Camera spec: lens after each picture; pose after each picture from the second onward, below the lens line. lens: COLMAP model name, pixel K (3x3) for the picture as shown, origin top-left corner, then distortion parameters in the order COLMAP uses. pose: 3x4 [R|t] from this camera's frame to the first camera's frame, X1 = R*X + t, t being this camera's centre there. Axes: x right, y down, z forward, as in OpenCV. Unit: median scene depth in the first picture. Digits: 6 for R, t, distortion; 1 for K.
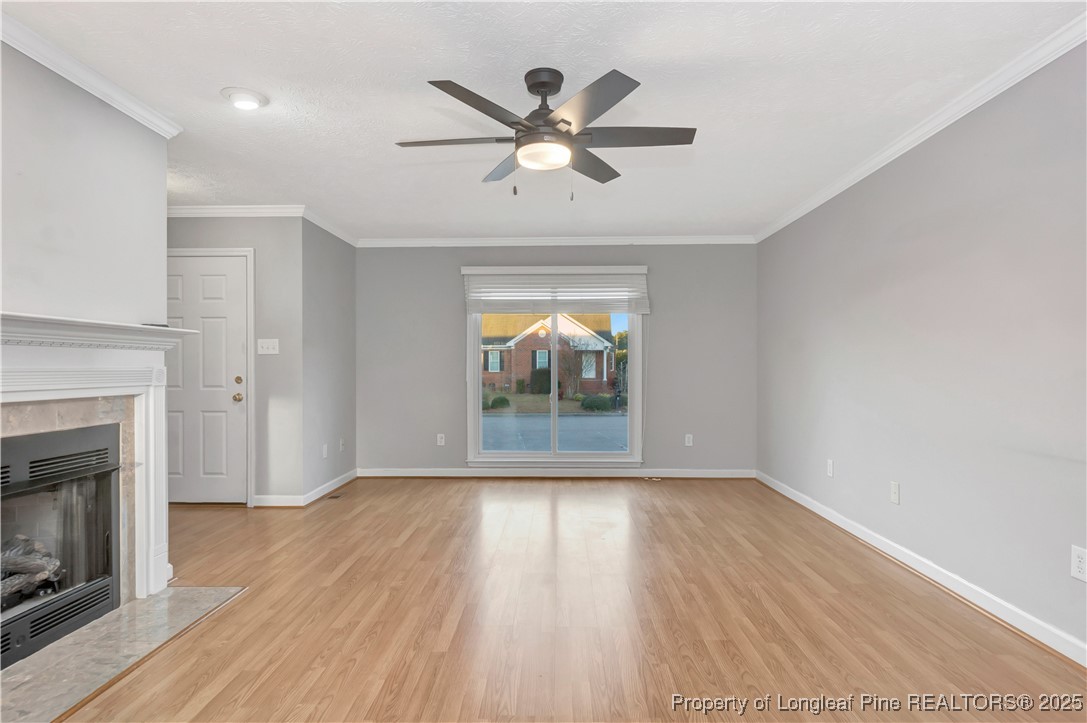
lens RADIAL K [[570.8, 0, 545.8], [0, 570.8, 362.5], [0, 0, 1]] dist [-0.001207, -0.003657]
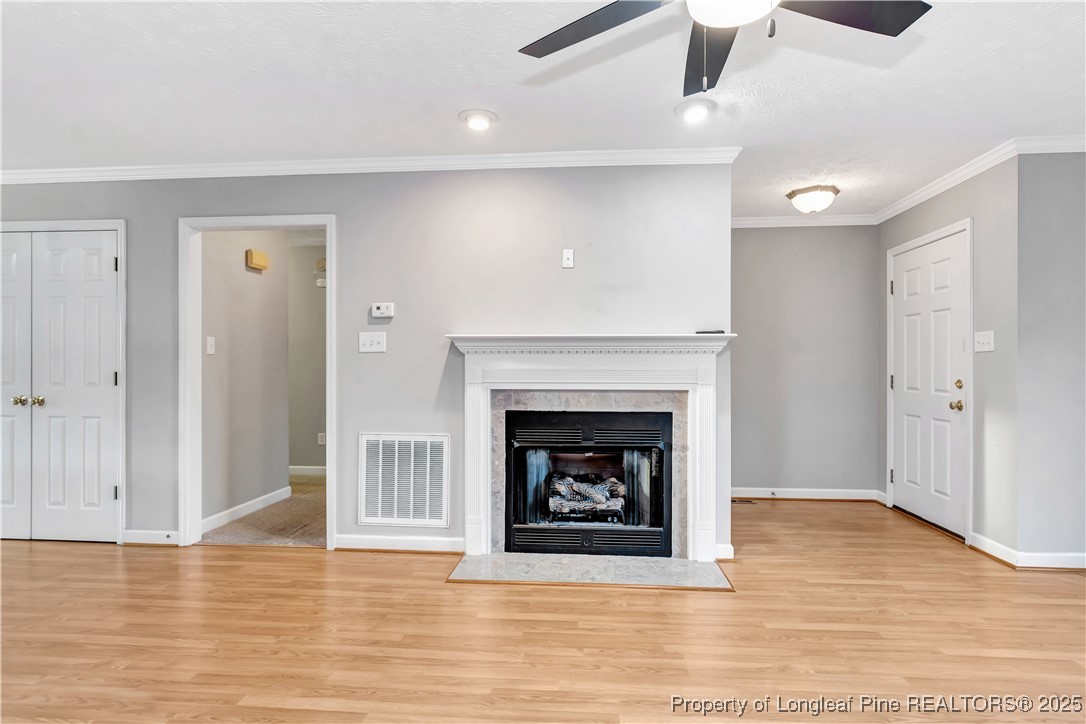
lens RADIAL K [[570.3, 0, 549.3], [0, 570.3, 363.5], [0, 0, 1]] dist [-0.001207, -0.003657]
pose [[-0.058000, -0.004625, -0.998306, 0.517073], [0.005897, 0.999970, -0.004976, 0.003191], [0.998299, -0.006176, -0.057971, 0.782125]]
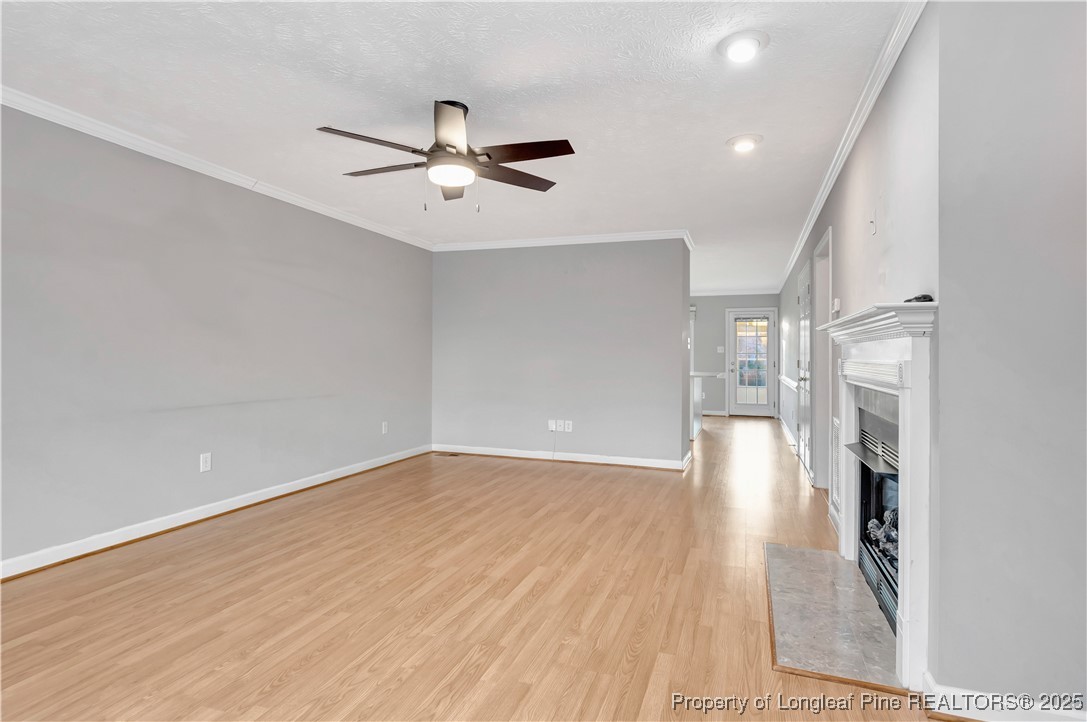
lens RADIAL K [[570.8, 0, 540.2], [0, 570.8, 359.5], [0, 0, 1]] dist [-0.001207, -0.003657]
pose [[-0.947062, -0.011554, 0.320844, -0.498339], [-0.011593, 0.999931, 0.001787, 0.013151], [-0.320843, -0.002027, -0.947130, 1.873488]]
